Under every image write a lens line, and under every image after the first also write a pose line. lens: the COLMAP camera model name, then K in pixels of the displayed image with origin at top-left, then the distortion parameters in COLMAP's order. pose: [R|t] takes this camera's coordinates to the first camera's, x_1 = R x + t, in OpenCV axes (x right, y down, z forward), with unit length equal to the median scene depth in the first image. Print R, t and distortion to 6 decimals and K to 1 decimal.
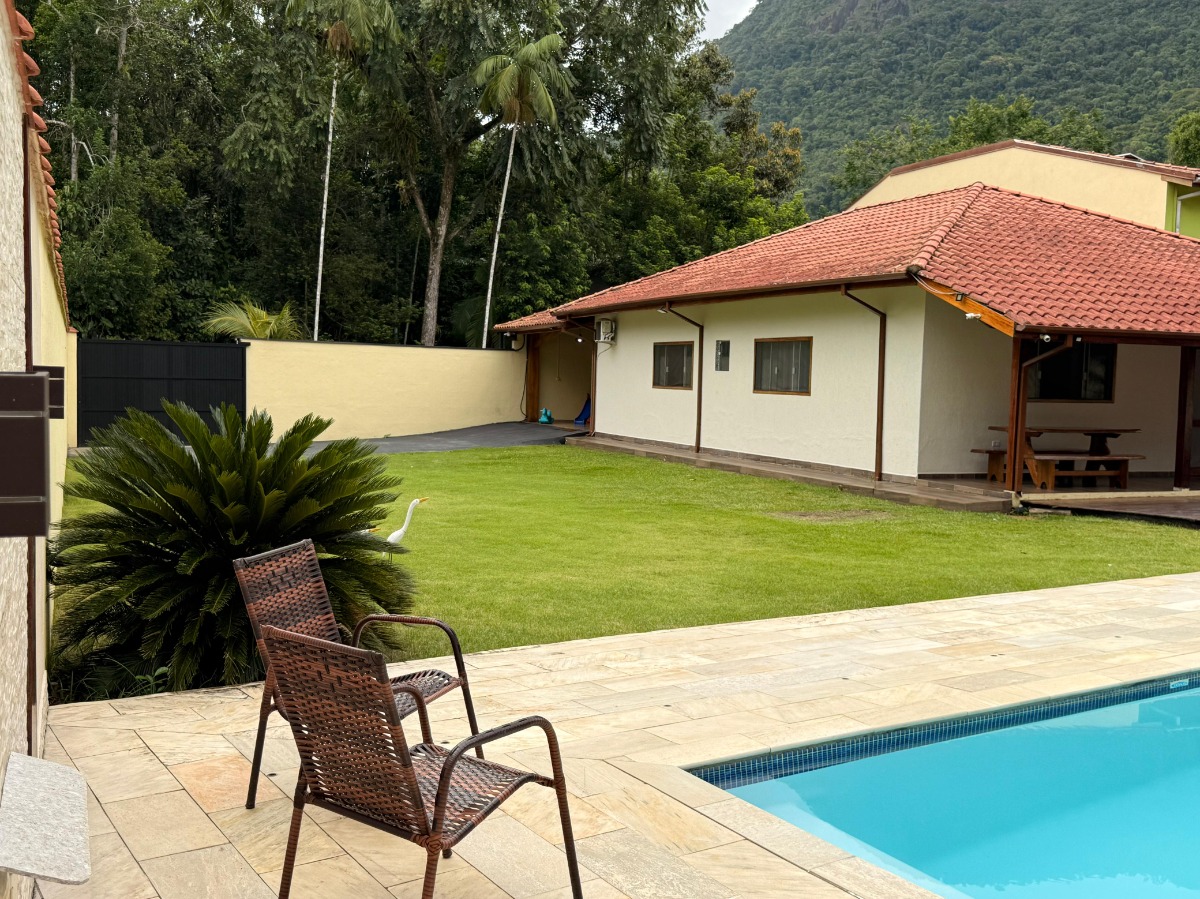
lens RADIAL K [[1222.3, 0, 623.4], [0, 1222.3, 447.3], [0, 0, 1]] dist [0.175876, -0.387230]
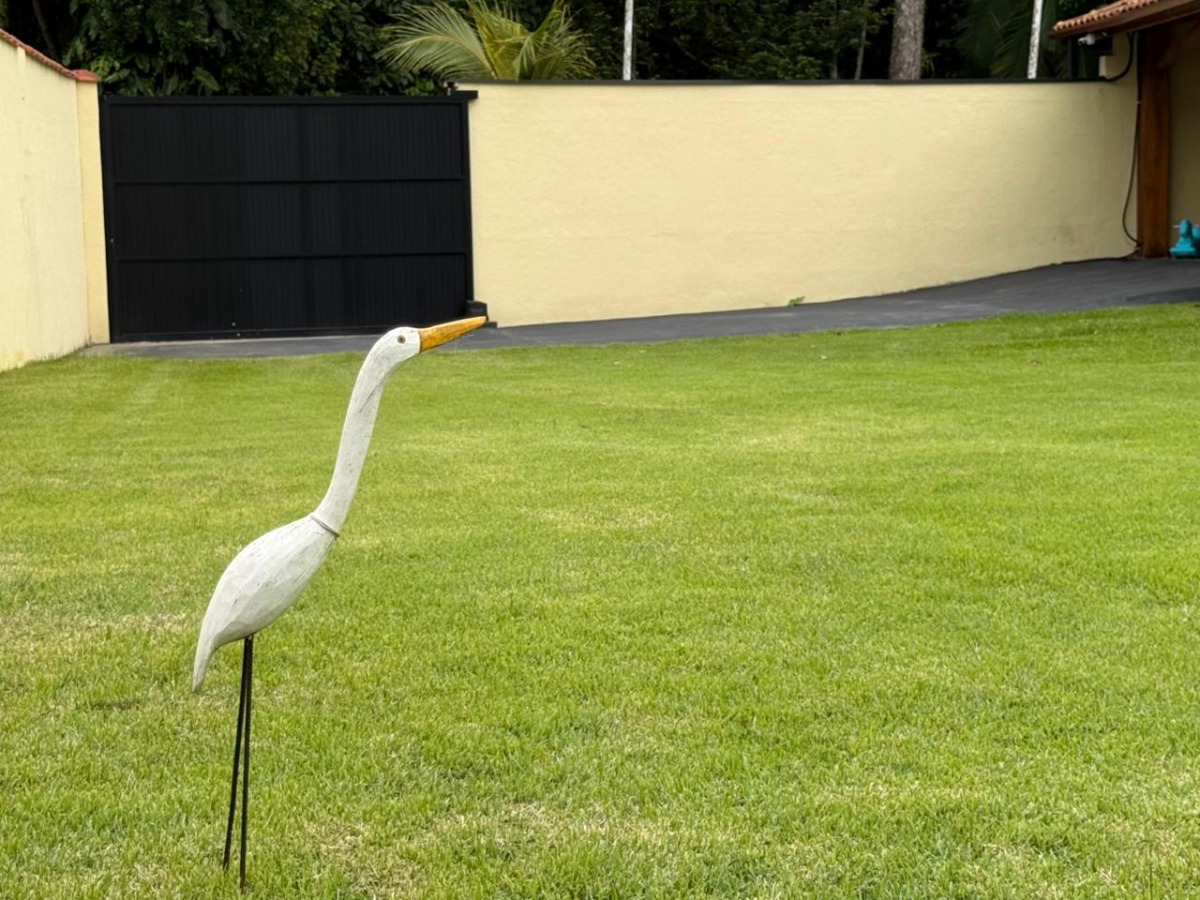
lens RADIAL K [[2329.8, 0, 597.7], [0, 2329.8, 470.3], [0, 0, 1]] dist [0.068444, 0.459432]
pose [[0.952452, -0.014187, -0.304357, -0.015213], [0.027349, 0.998864, 0.039029, 0.014547], [0.303457, -0.045497, 0.951758, 0.210905]]
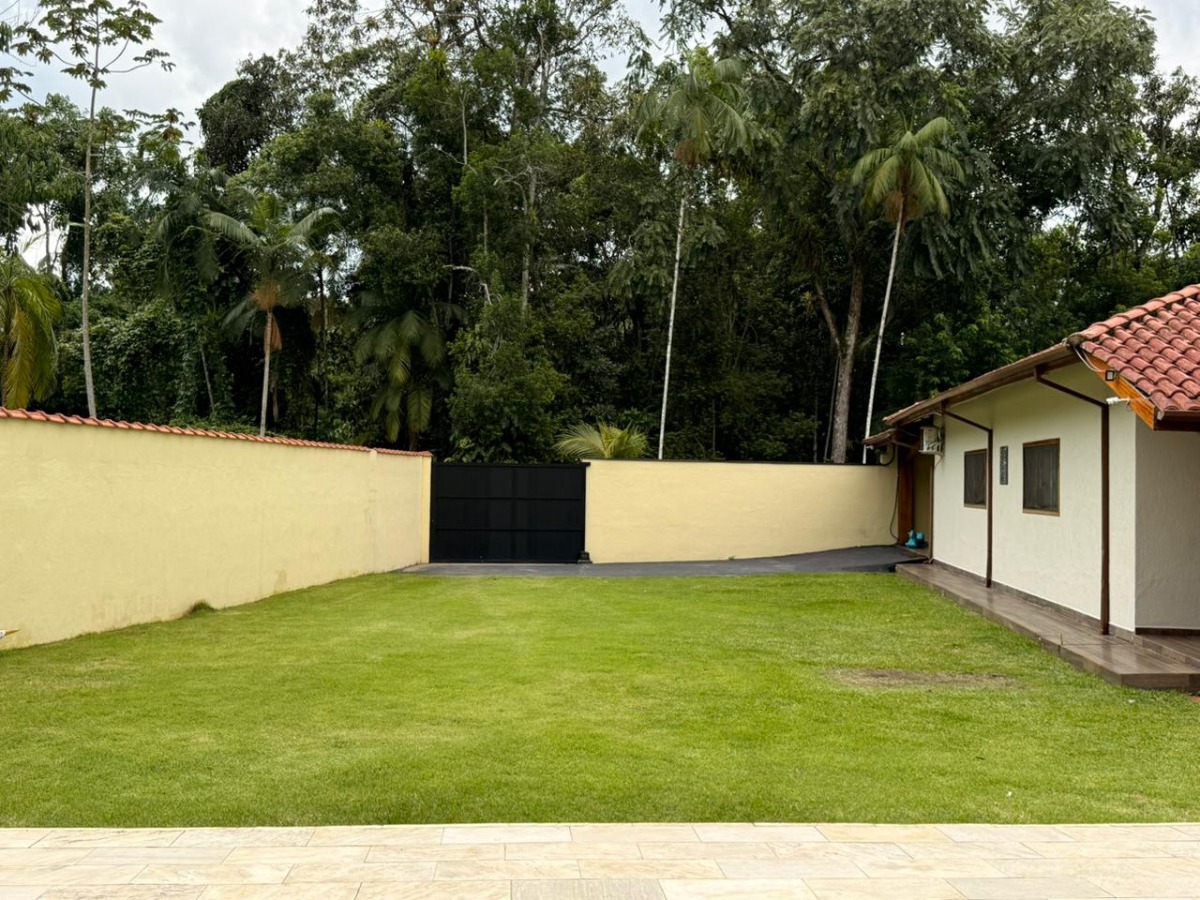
lens RADIAL K [[1222.3, 0, 623.4], [0, 1222.3, 447.8], [0, 0, 1]] dist [0.175876, -0.387230]
pose [[0.871497, -0.024713, -0.489777, 0.188976], [-0.023603, 0.995458, -0.092227, -0.004520], [0.489832, 0.091936, 0.866956, 0.130445]]
